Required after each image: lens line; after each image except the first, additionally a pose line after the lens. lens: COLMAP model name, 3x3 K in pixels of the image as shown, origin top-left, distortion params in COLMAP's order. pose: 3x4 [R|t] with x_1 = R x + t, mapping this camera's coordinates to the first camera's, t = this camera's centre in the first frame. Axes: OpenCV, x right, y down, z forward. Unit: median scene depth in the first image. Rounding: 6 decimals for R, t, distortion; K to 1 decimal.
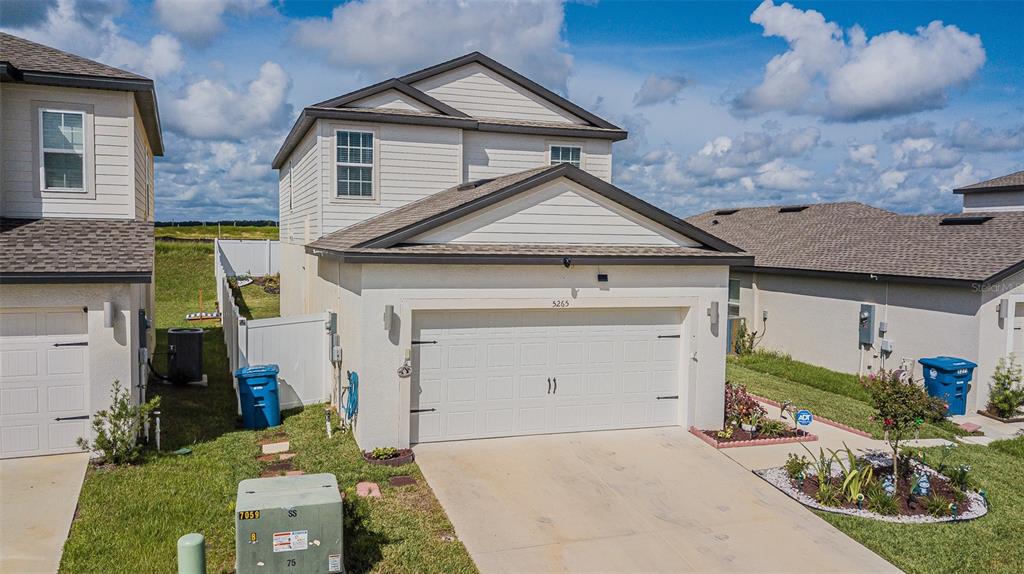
lens RADIAL K [[794.2, 0, 571.3], [0, 794.2, 289.1], [0, 0, 1]] dist [0.036577, -0.002127]
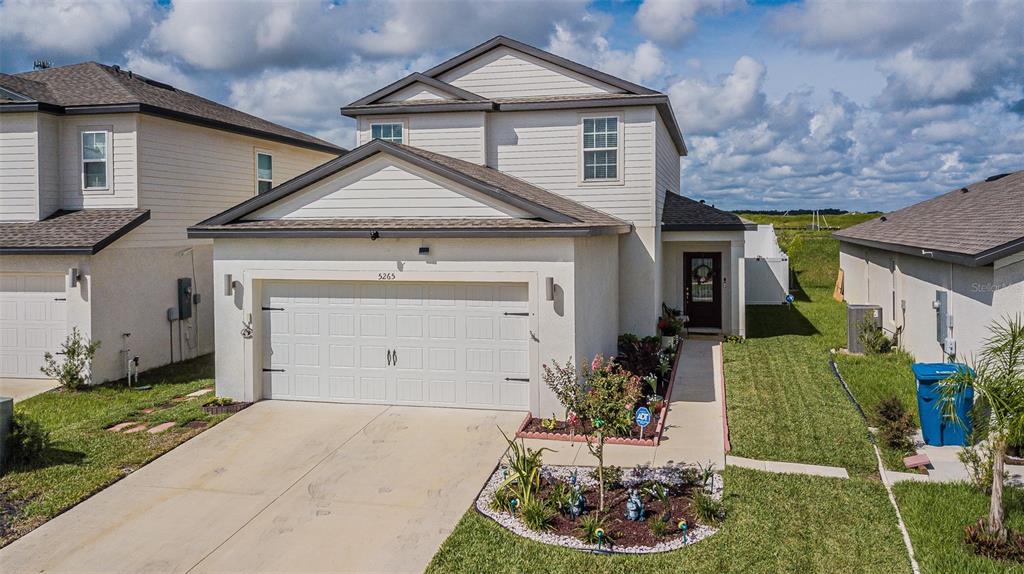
lens RADIAL K [[817.5, 0, 512.7], [0, 817.5, 215.7], [0, 0, 1]] dist [0.038771, -0.000608]
pose [[0.838596, -0.027670, -0.544051, 0.680334], [-0.011867, 0.997544, -0.069026, 0.011244], [0.544625, 0.064341, 0.836208, 0.196923]]
